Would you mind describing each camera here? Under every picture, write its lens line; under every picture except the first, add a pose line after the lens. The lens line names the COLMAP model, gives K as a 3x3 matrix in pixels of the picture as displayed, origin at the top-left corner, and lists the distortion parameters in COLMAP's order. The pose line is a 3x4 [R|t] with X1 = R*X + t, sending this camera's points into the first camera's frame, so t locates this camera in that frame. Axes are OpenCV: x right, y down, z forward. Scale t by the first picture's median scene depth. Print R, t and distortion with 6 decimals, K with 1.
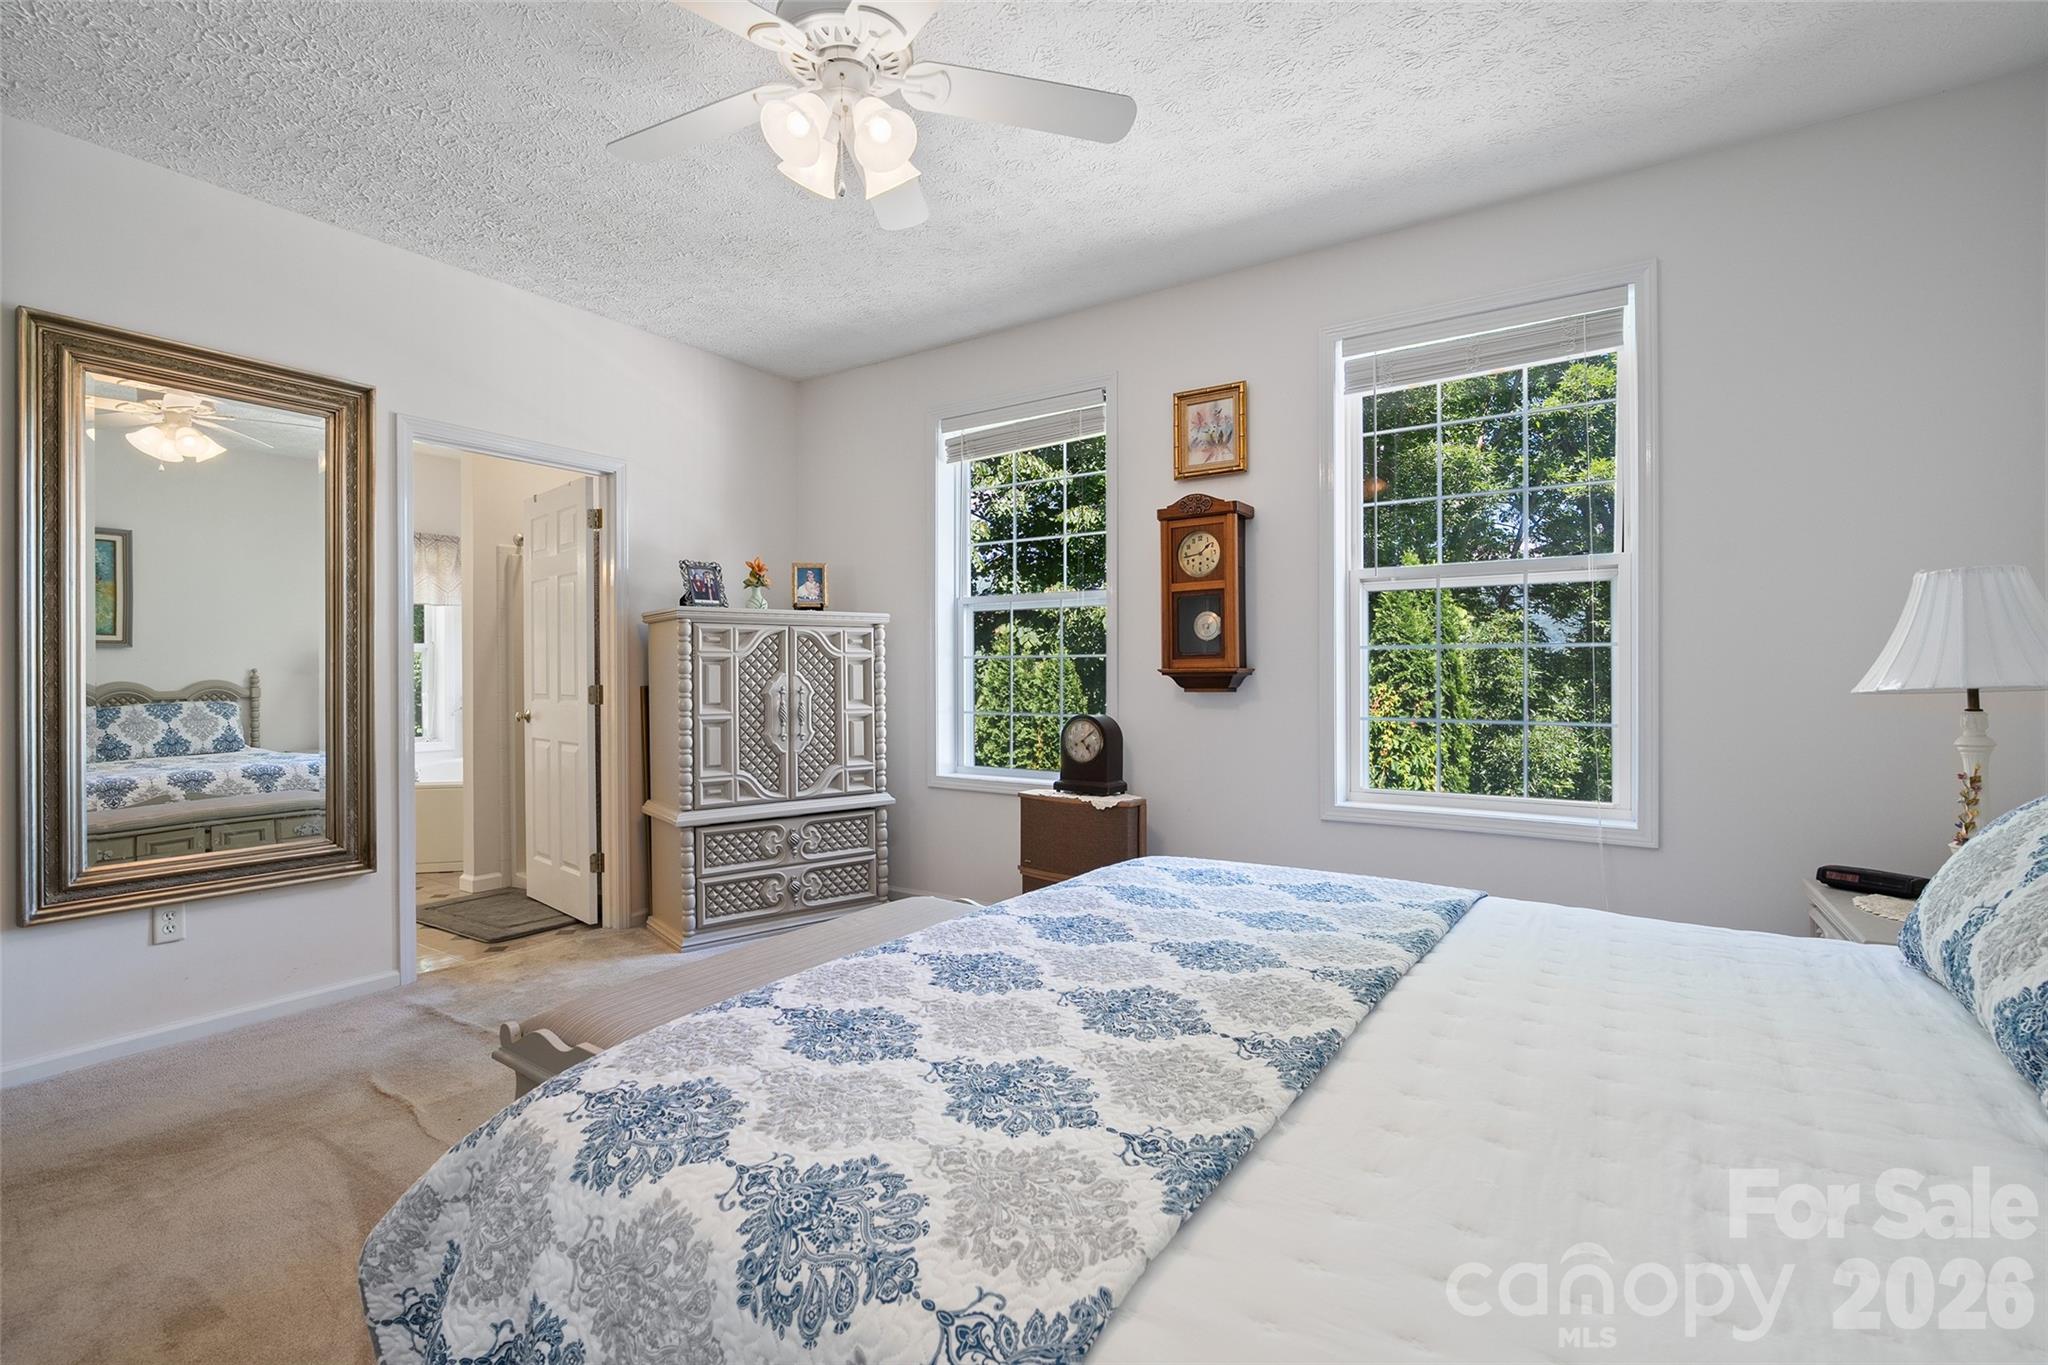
lens RADIAL K [[919.4, 0, 989.6], [0, 919.4, 671.5], [0, 0, 1]] dist [-0.013482, 0.005946]
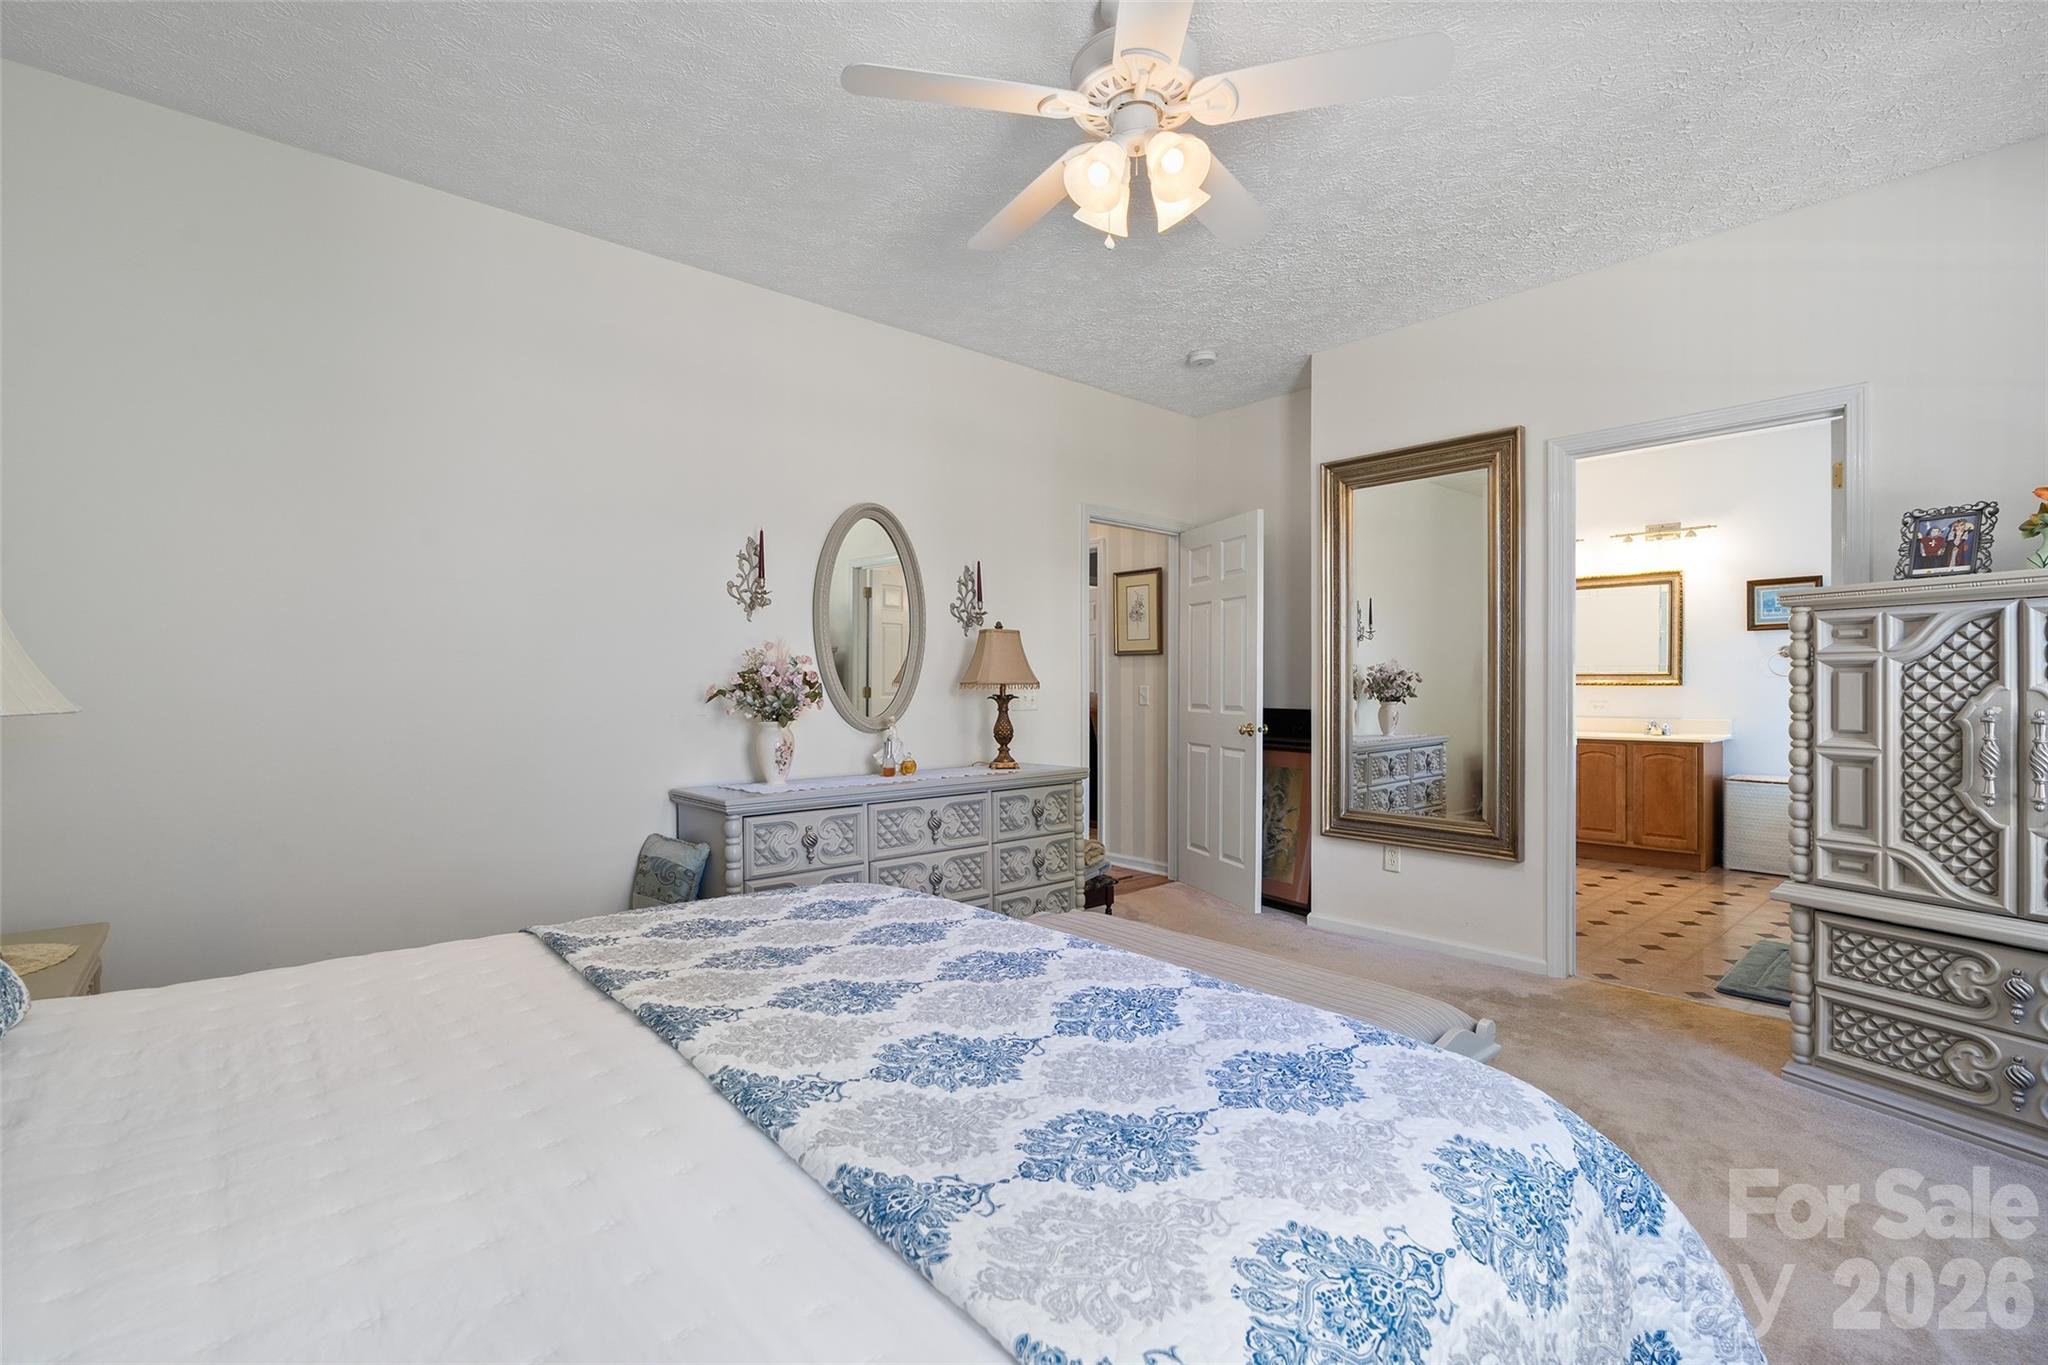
lens RADIAL K [[919.4, 0, 1023.4], [0, 919.4, 690.4], [0, 0, 1]] dist [-0.013482, 0.005946]
pose [[-0.247929, 0.016480, -0.968638, 0.618026], [0.006890, 0.999860, 0.015247, -0.011035], [0.968754, -0.002894, -0.248008, 0.761239]]
